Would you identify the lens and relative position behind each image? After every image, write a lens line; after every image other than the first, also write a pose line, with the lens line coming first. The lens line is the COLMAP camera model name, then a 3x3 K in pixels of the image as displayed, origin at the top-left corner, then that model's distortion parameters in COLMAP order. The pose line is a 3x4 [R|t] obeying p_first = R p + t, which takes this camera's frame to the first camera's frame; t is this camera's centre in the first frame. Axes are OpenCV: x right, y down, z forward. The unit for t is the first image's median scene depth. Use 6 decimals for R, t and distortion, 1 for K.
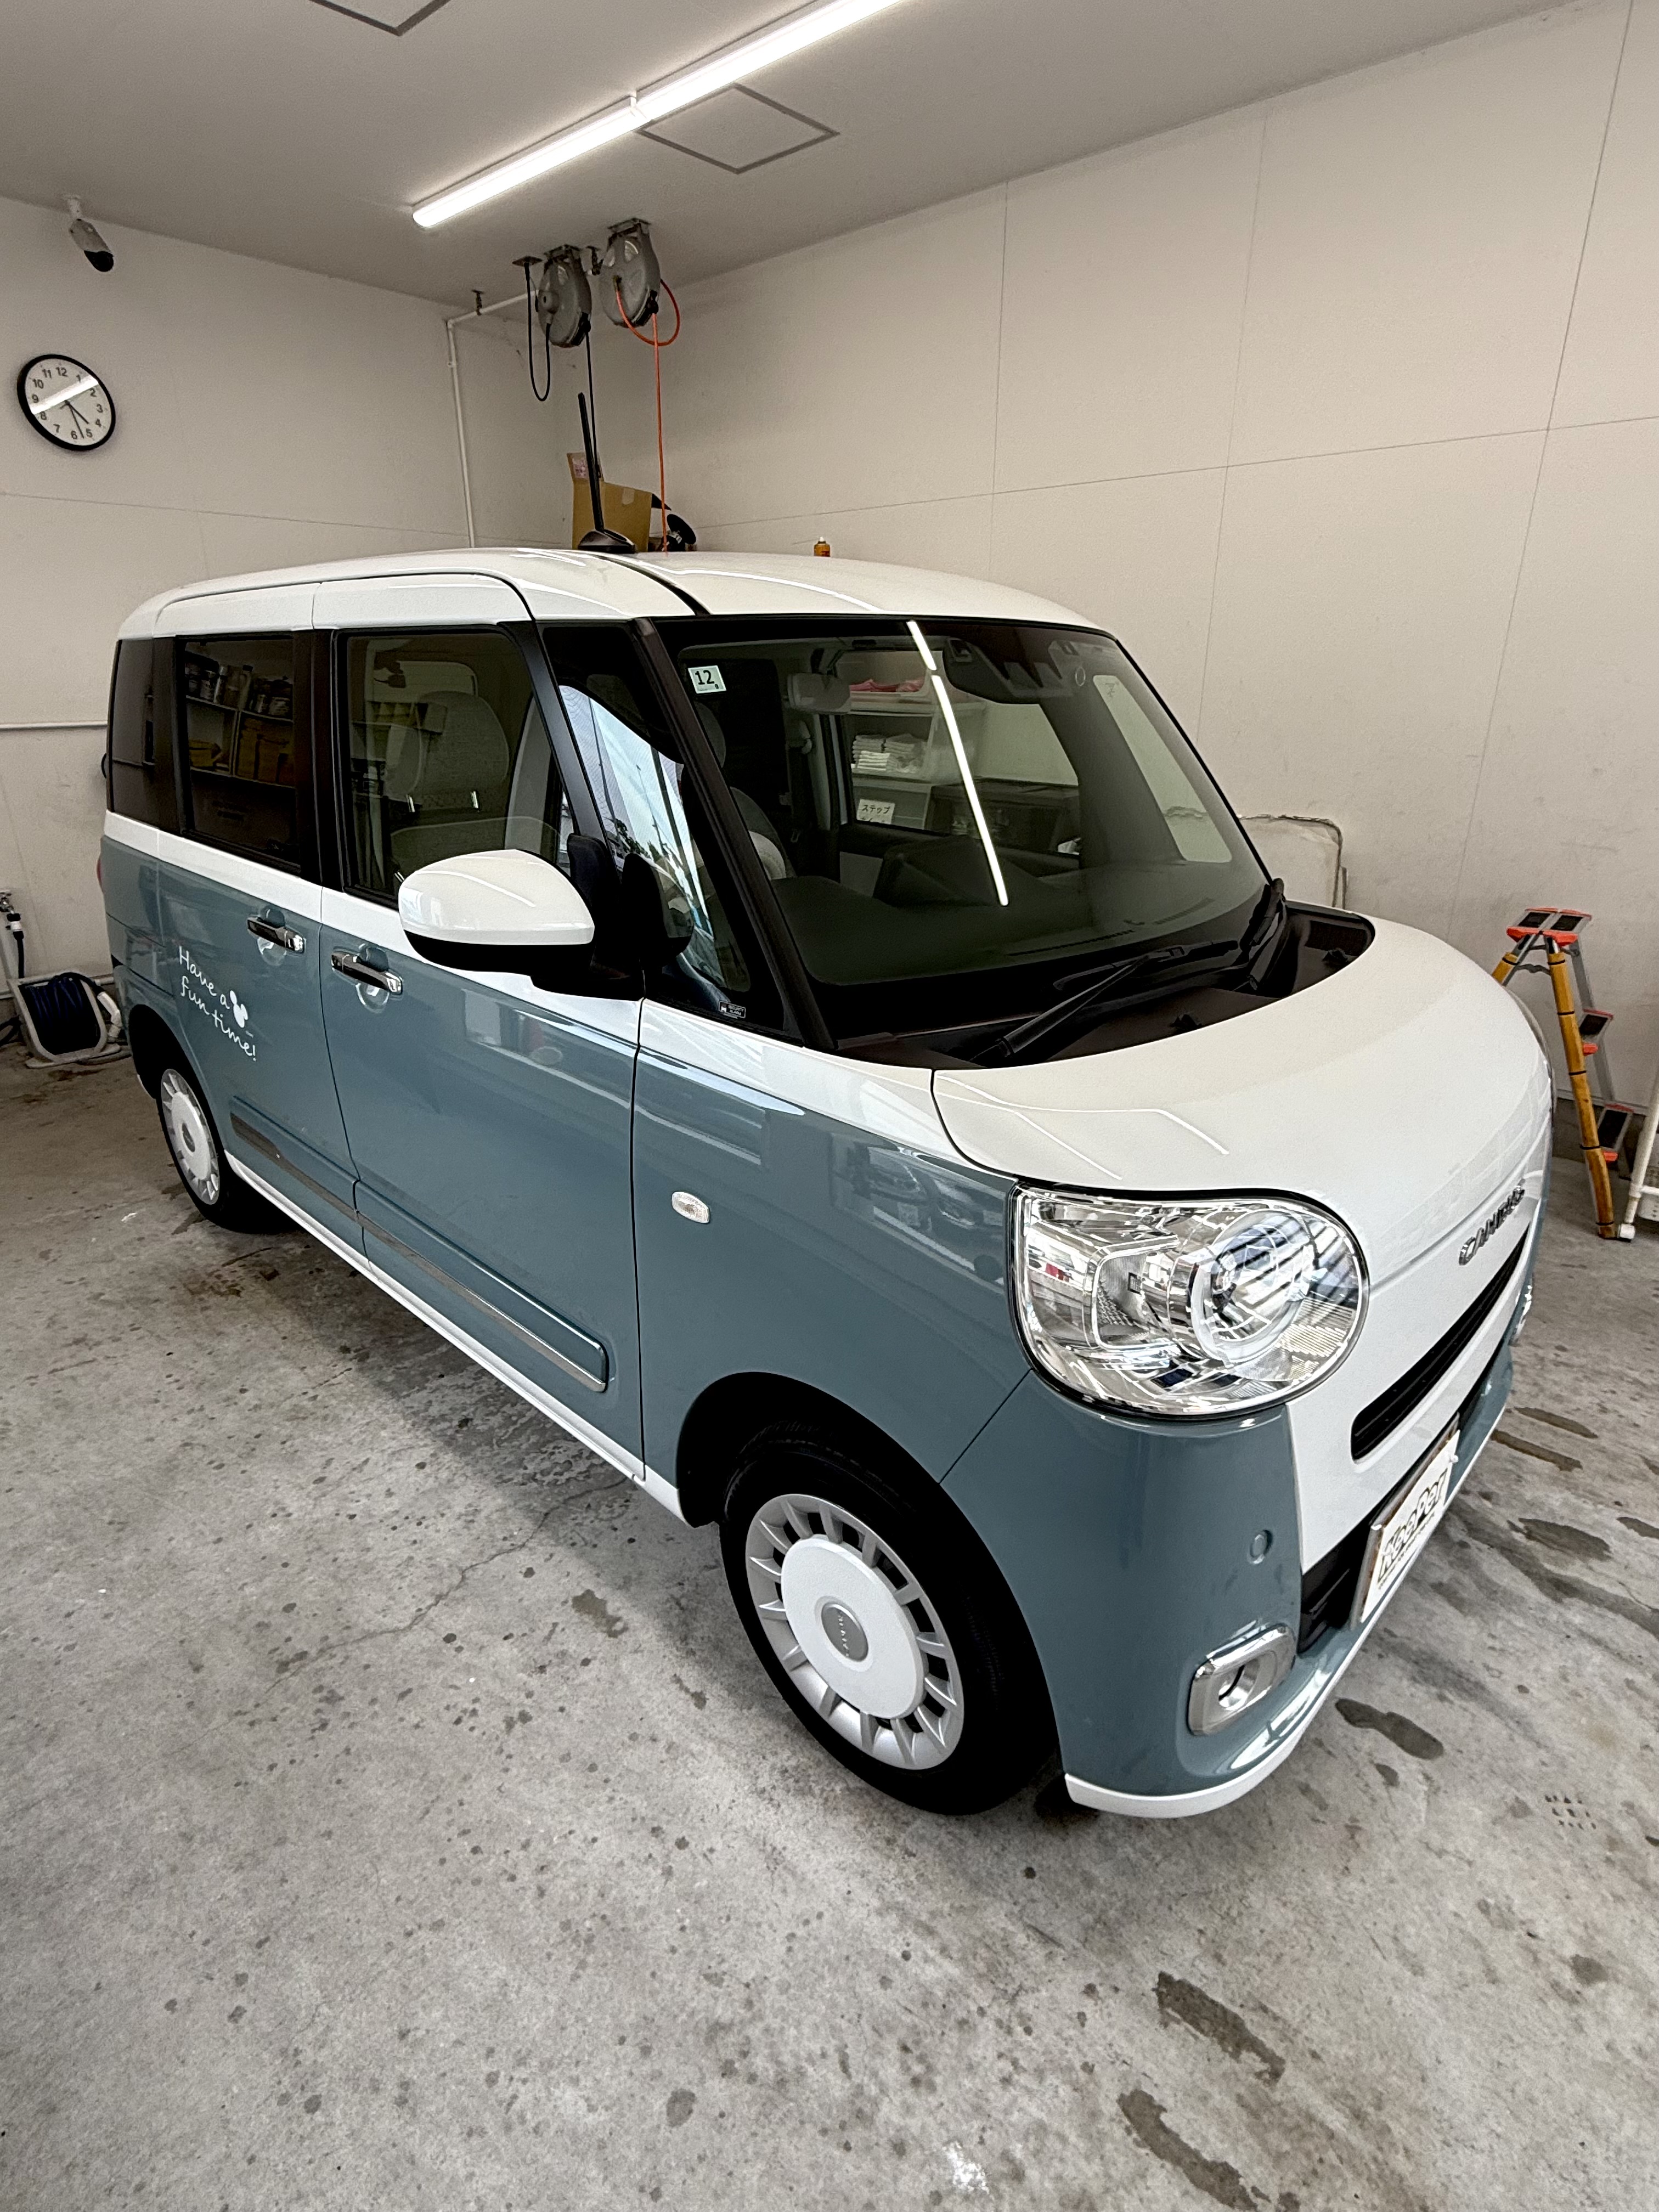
lens RADIAL K [[1114.5, 0, 785.6], [0, 1114.5, 1104.2], [0, 0, 1]] dist [0.004800, -0.003108]
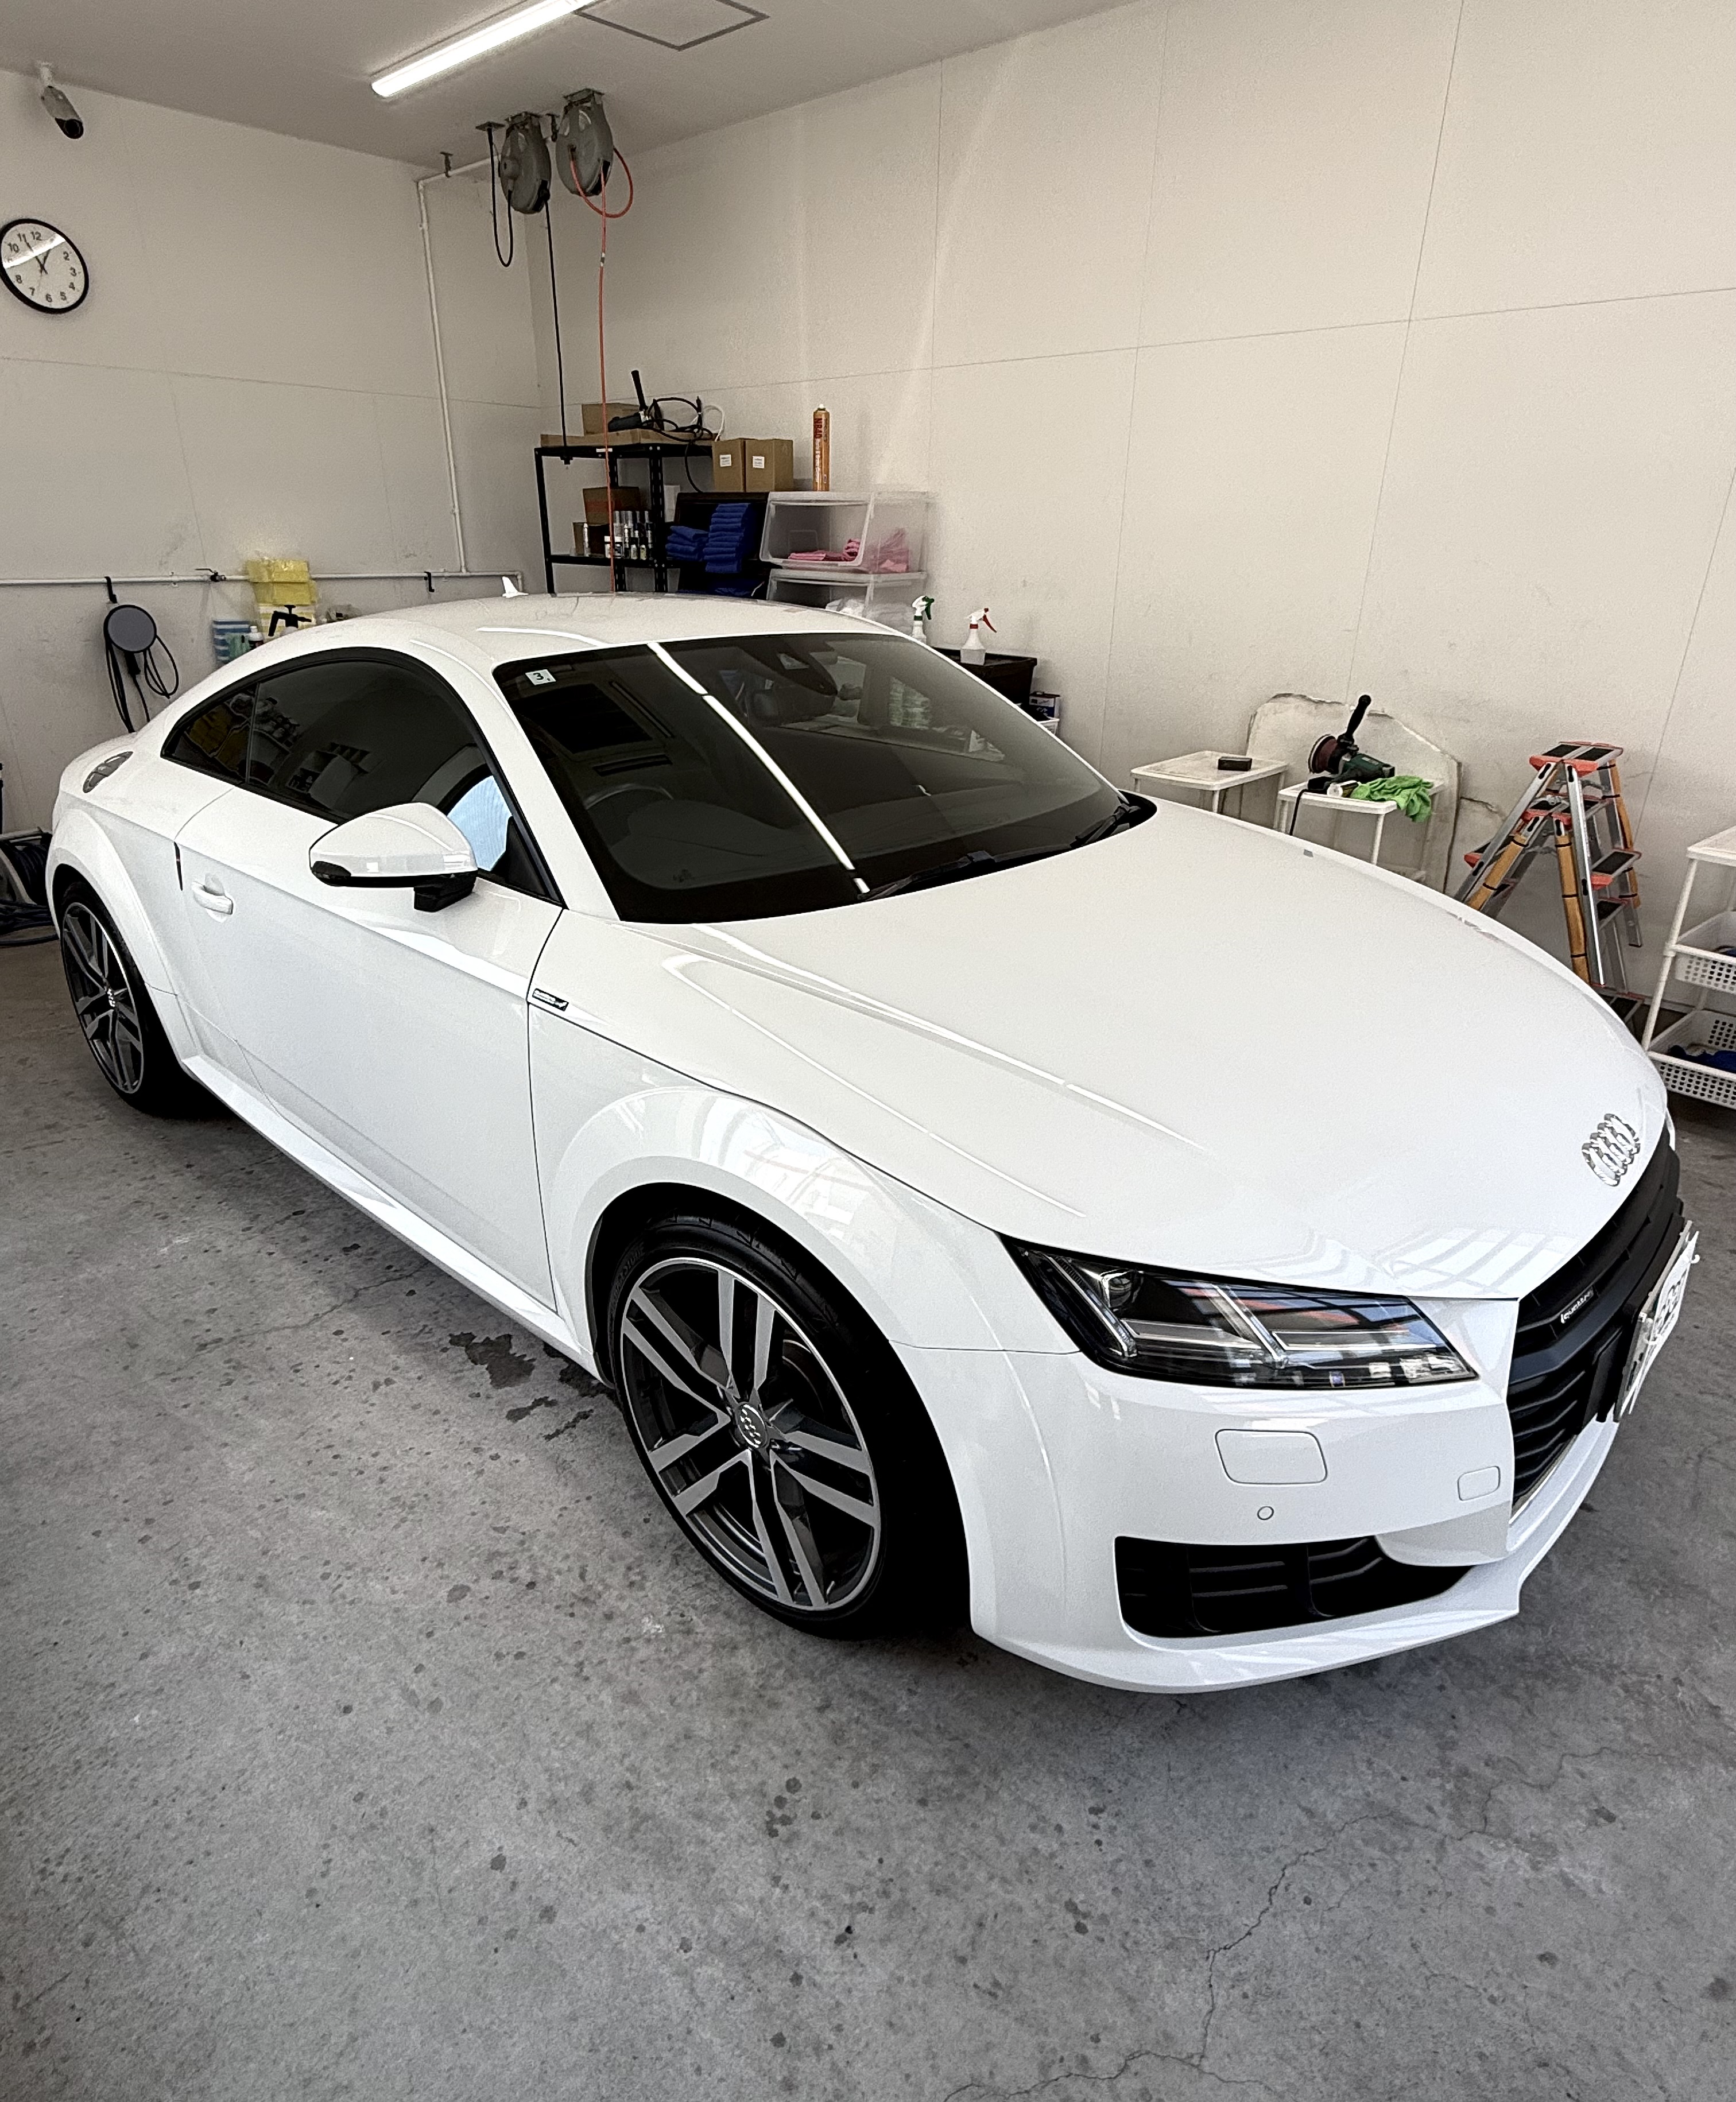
lens RADIAL K [[1218.7, 0, 848.9], [0, 1218.7, 1072.5], [0, 0, 1]] dist [0.002971, -0.002271]
pose [[0.999820, 0.017325, -0.007743, 0.262999], [-0.016970, 0.998896, 0.043809, 0.117790], [0.008493, -0.043670, 0.999010, -0.324075]]
